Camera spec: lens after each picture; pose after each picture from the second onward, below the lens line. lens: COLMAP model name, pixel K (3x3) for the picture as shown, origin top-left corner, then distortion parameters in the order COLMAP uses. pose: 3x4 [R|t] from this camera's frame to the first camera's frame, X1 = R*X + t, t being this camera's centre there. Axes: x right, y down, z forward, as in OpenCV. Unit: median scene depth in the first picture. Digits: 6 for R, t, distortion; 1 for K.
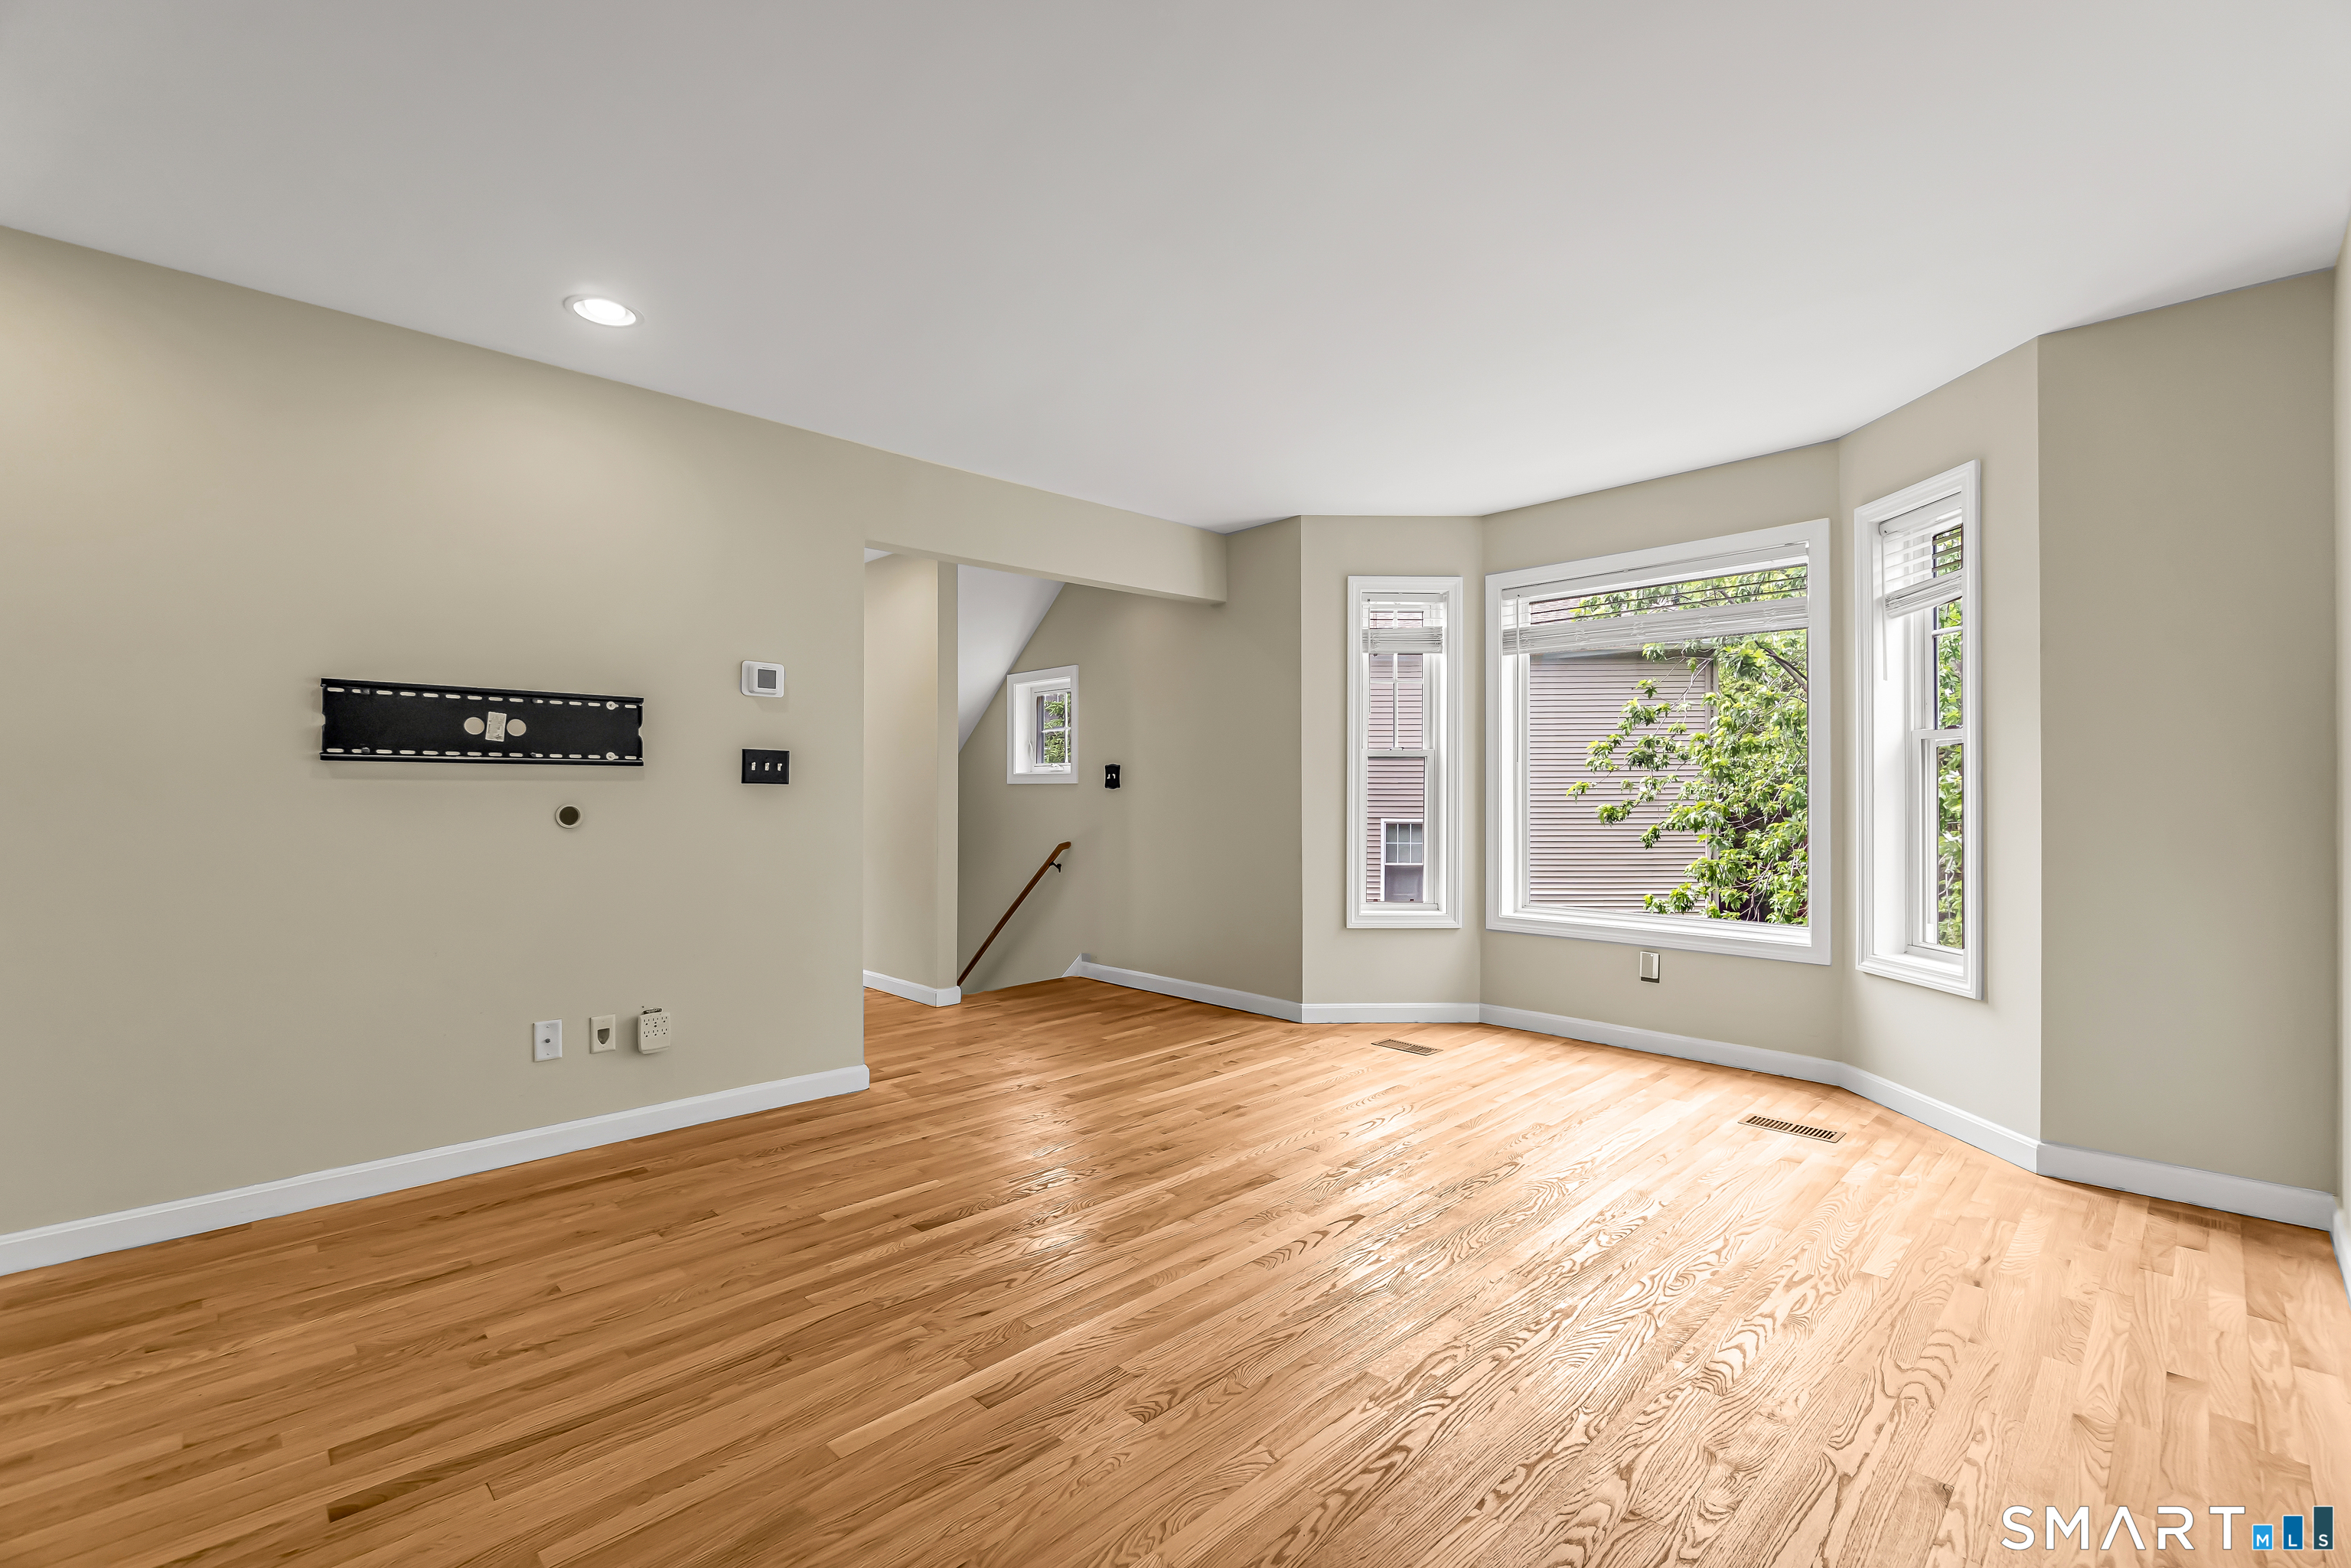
lens RADIAL K [[1029.3, 0, 1170.2], [0, 1029.3, 784.9], [0, 0, 1]] dist [-0.005451, 0.000692]
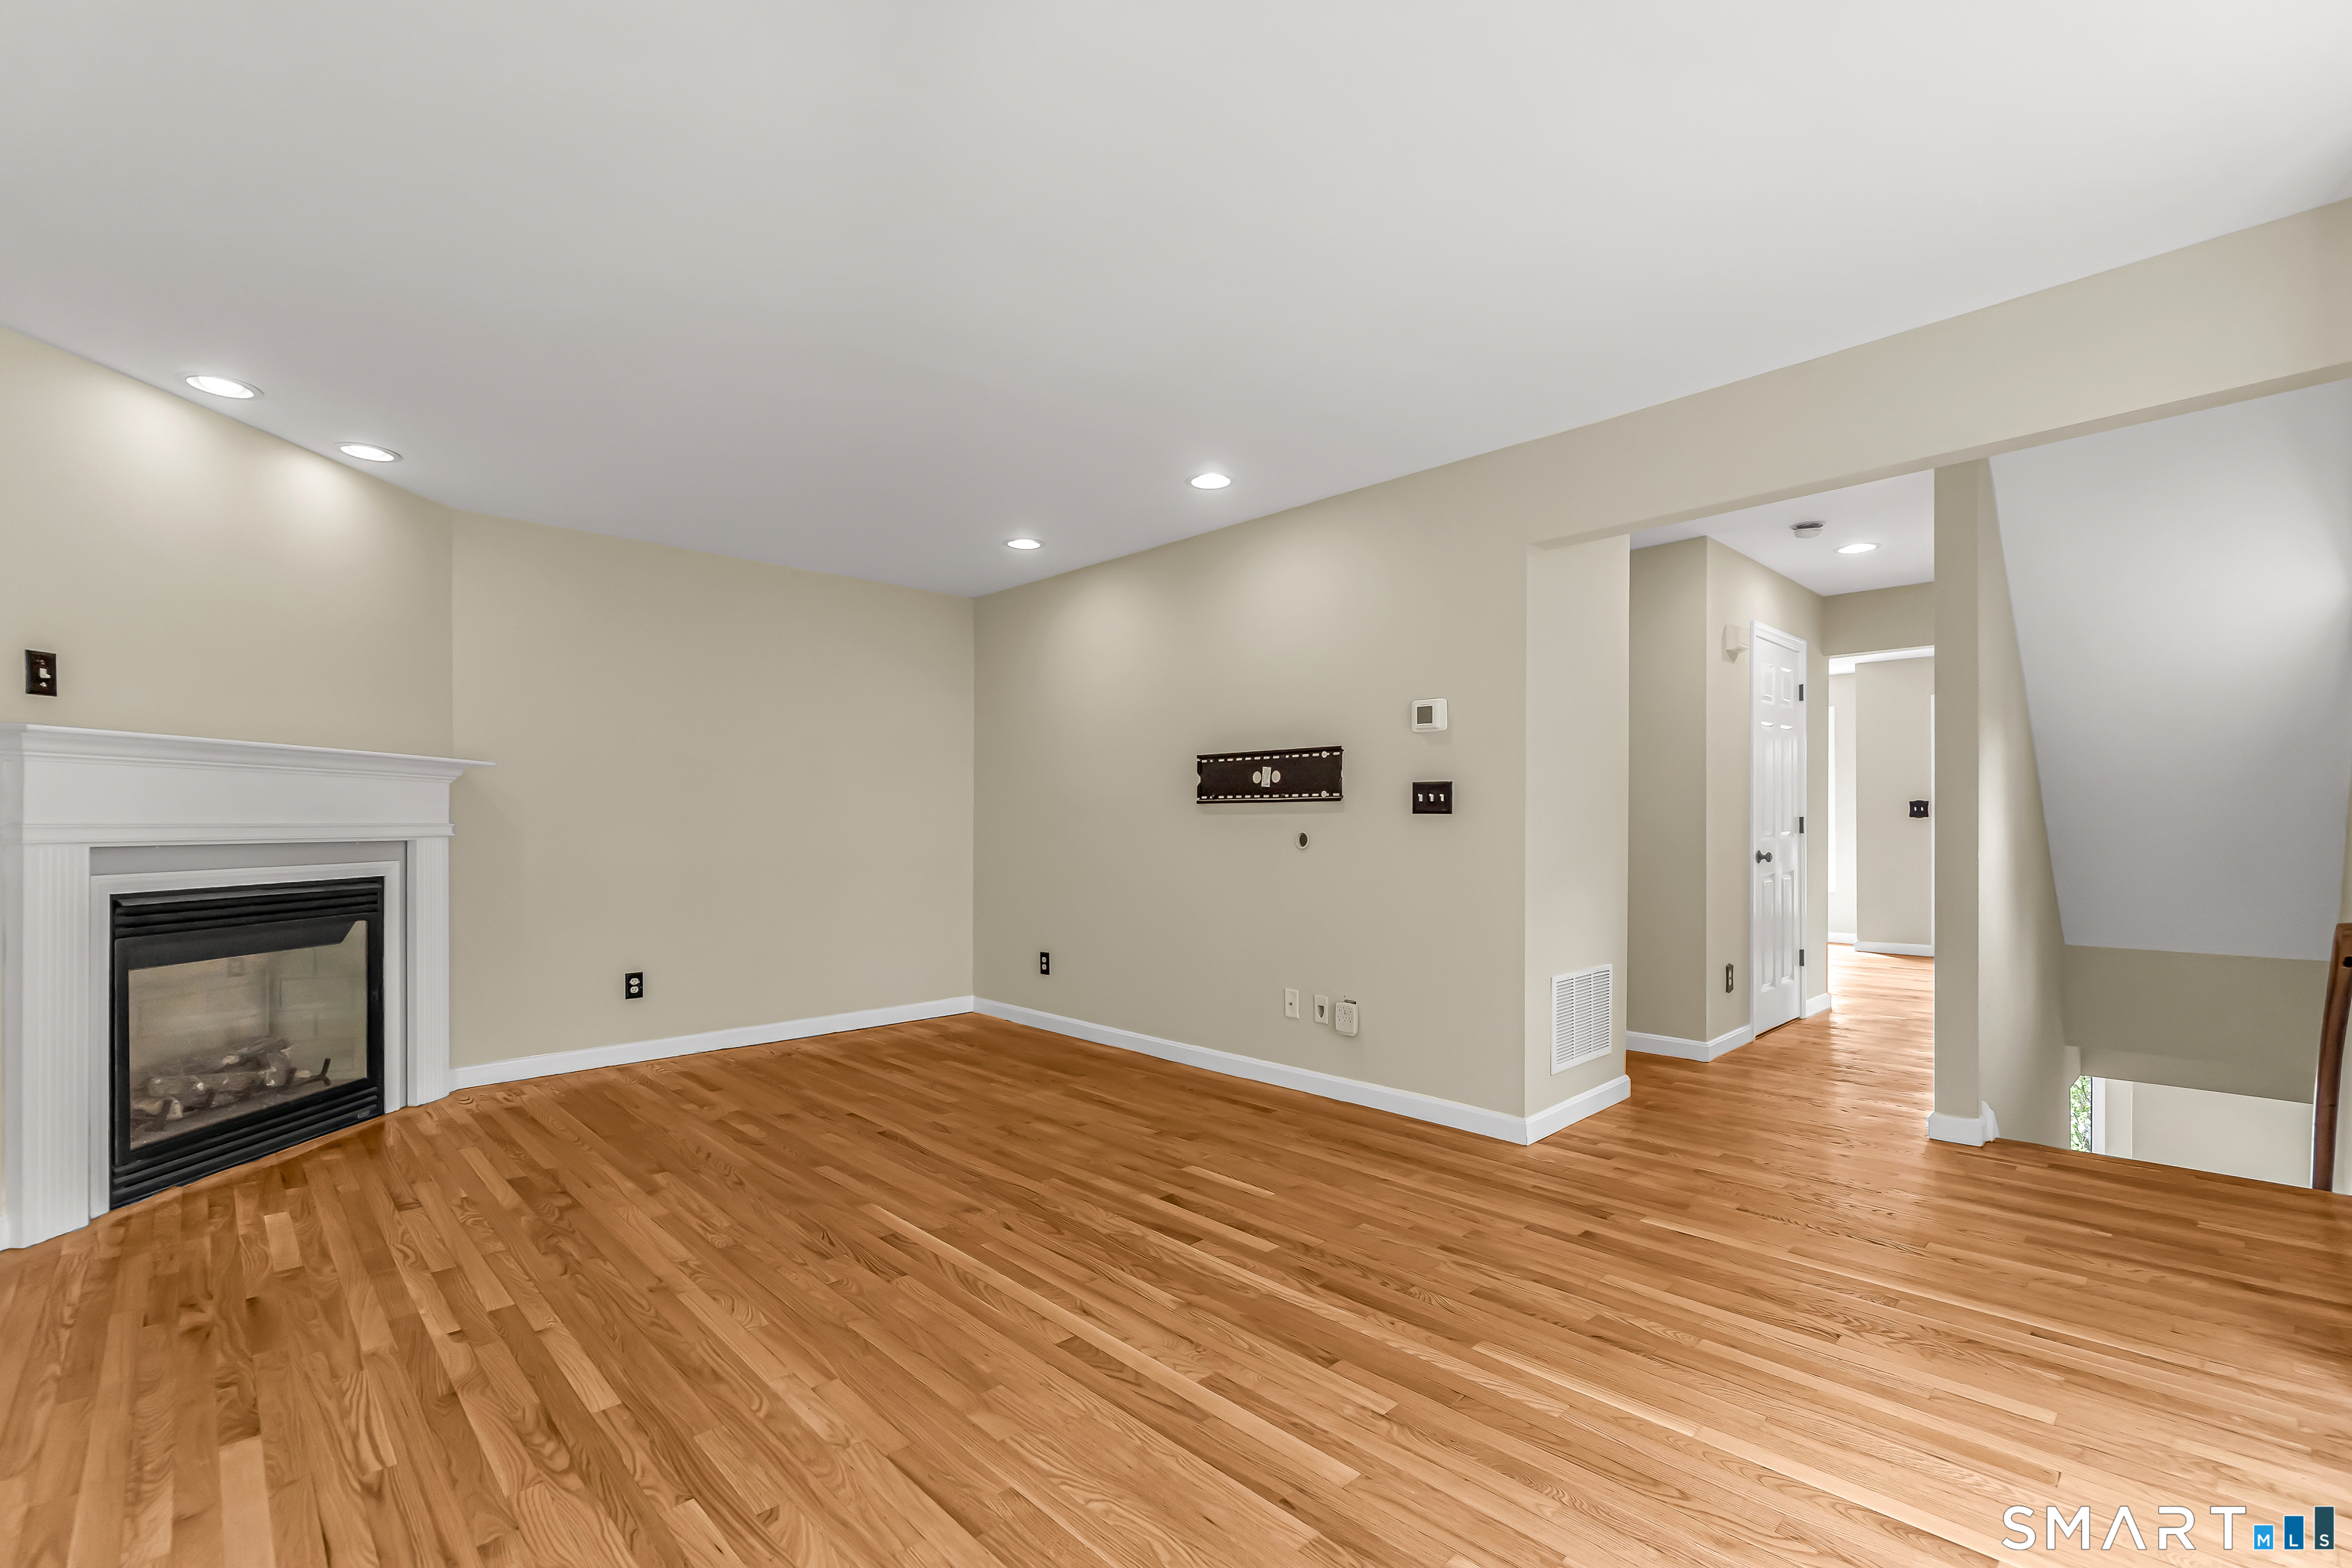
lens RADIAL K [[1029.8, 0, 1155.6], [0, 1029.8, 823.5], [0, 0, 1]] dist [-0.005451, 0.000692]
pose [[-0.020156, 0.000130, -0.999797, 0.778394], [0.009823, 0.999952, -0.000068, 0.007017], [0.999749, -0.009822, -0.020156, 0.859145]]
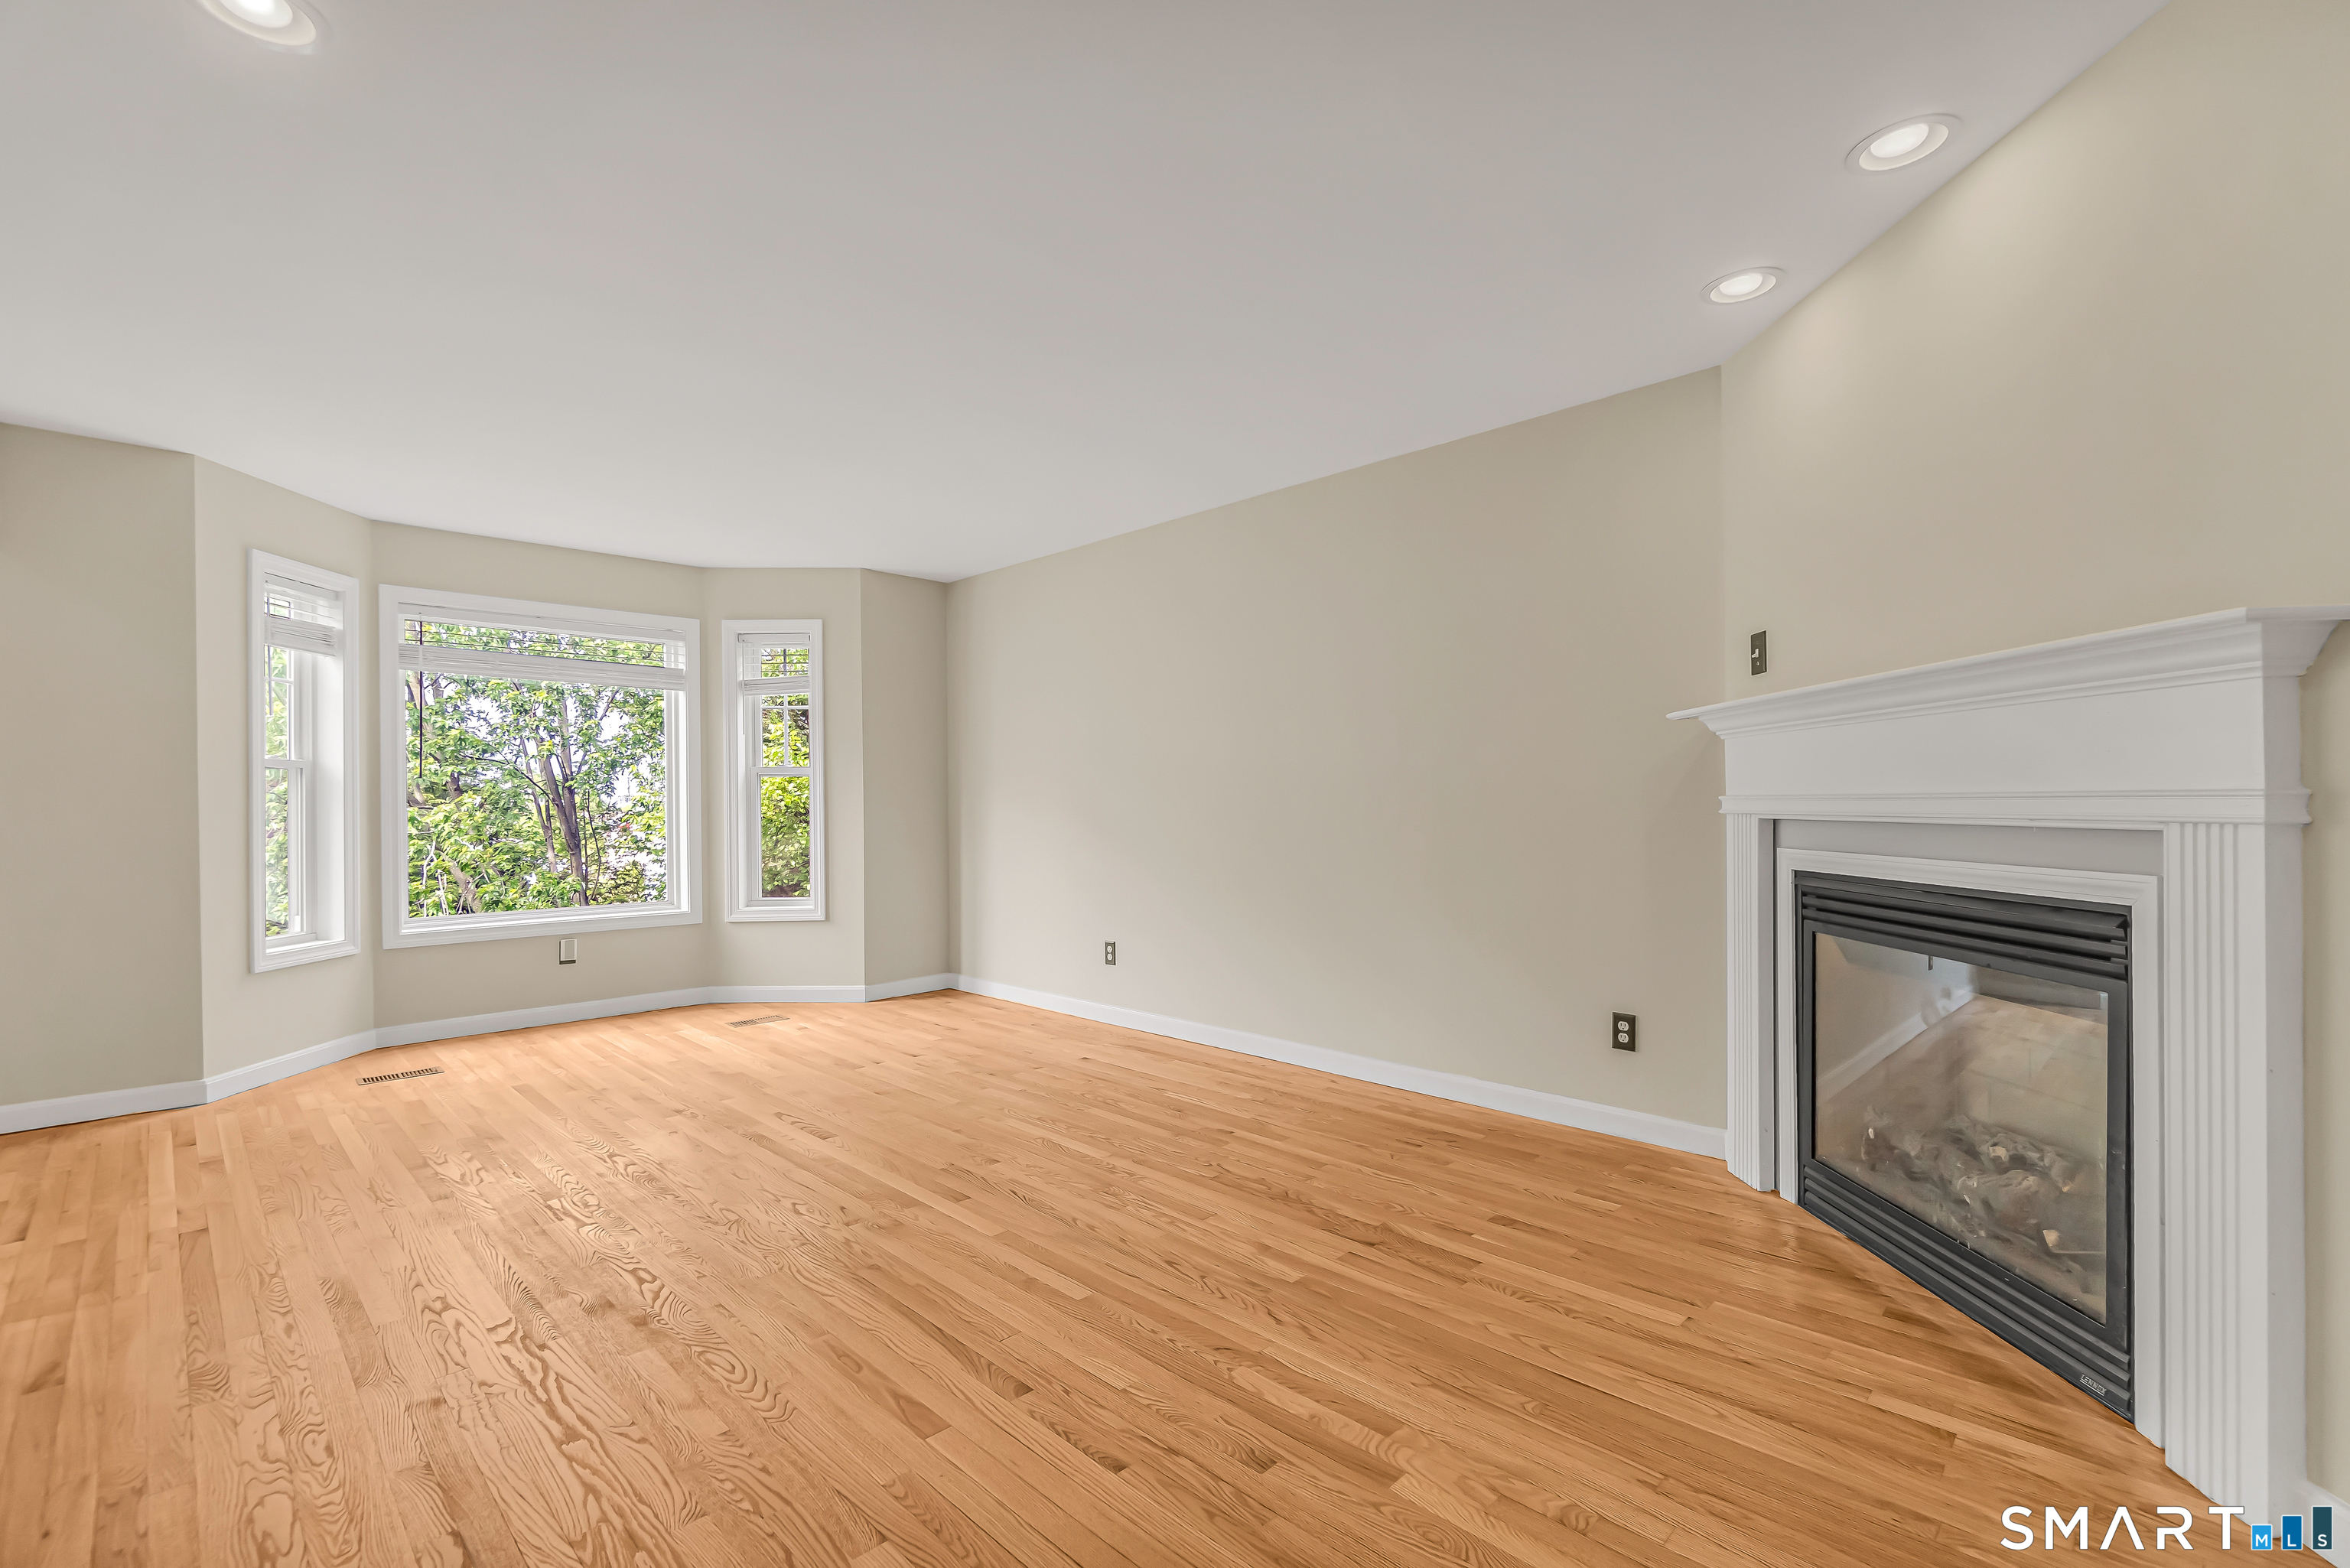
lens RADIAL K [[1028.8, 0, 1174.3], [0, 1028.8, 792.0], [0, 0, 1]] dist [-0.005451, 0.000692]
pose [[-0.016756, 0.010530, 0.999804, -1.048817], [0.000720, 0.999944, -0.010520, 0.003871], [-0.999859, 0.000544, -0.016763, 0.429185]]
